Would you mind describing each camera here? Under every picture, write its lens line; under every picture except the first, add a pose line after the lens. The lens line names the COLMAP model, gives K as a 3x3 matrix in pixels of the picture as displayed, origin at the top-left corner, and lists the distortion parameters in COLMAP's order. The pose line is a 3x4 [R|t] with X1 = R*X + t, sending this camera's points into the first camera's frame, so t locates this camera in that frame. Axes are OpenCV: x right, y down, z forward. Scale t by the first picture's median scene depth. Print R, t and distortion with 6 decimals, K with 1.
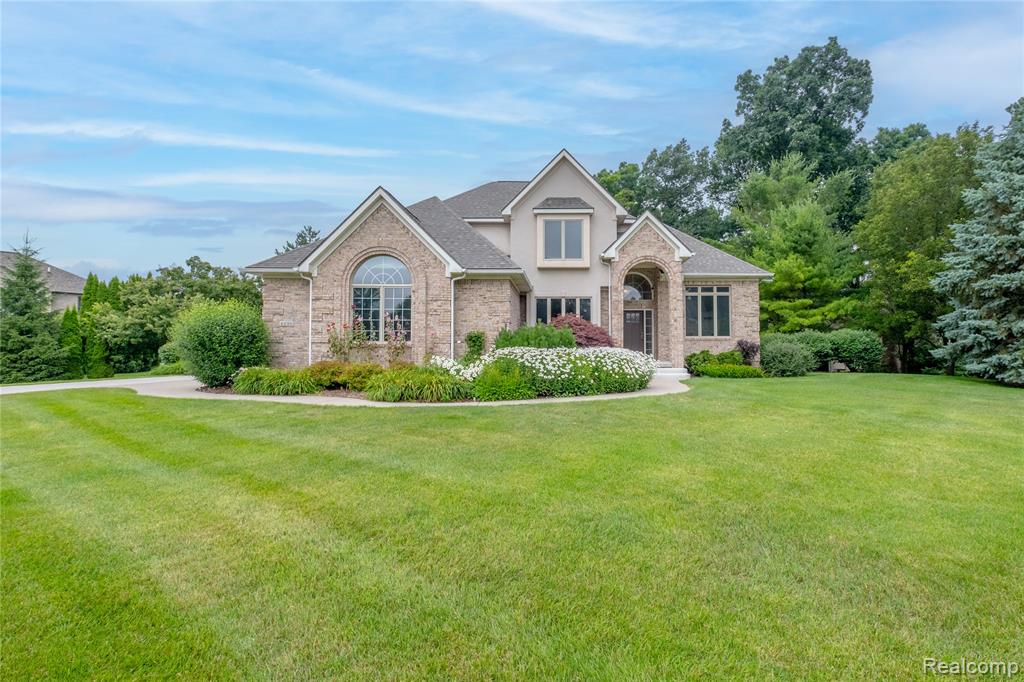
lens RADIAL K [[479.8, 0, 512.0], [0, 479.8, 341.0], [0, 0, 1]] dist [0.018347, -0.000101]
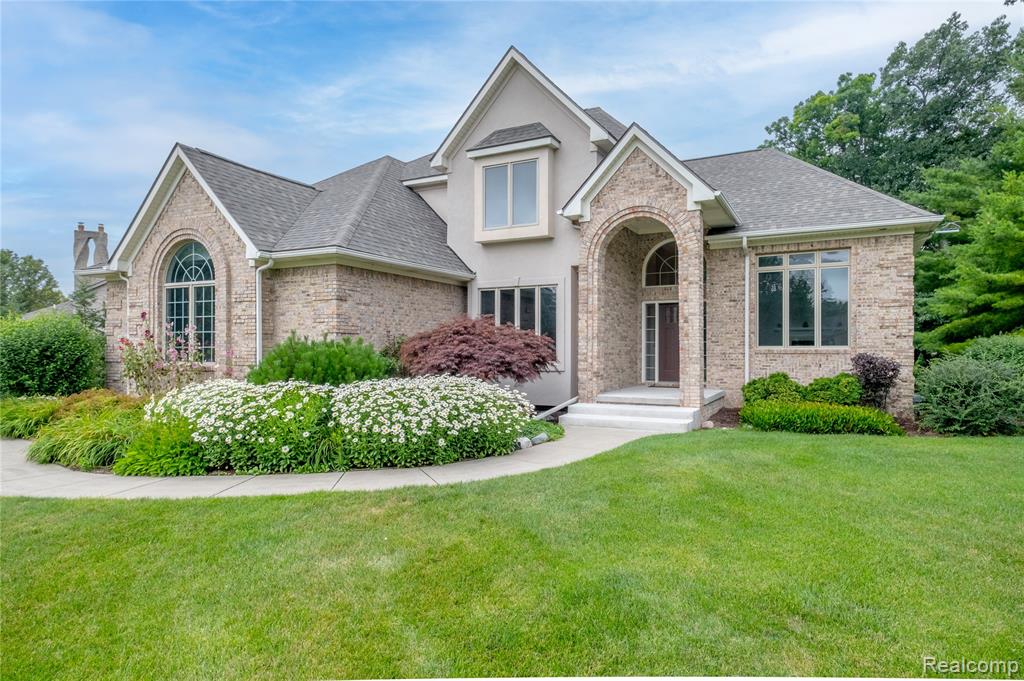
lens RADIAL K [[544.6, 0, 555.7], [0, 544.6, 349.1], [0, 0, 1]] dist [0.026552, 0.000098]
pose [[0.918802, -0.002193, -0.394712, 0.413971], [0.009242, 0.999830, 0.015960, -0.019844], [0.394610, -0.018312, 0.918666, 0.346559]]
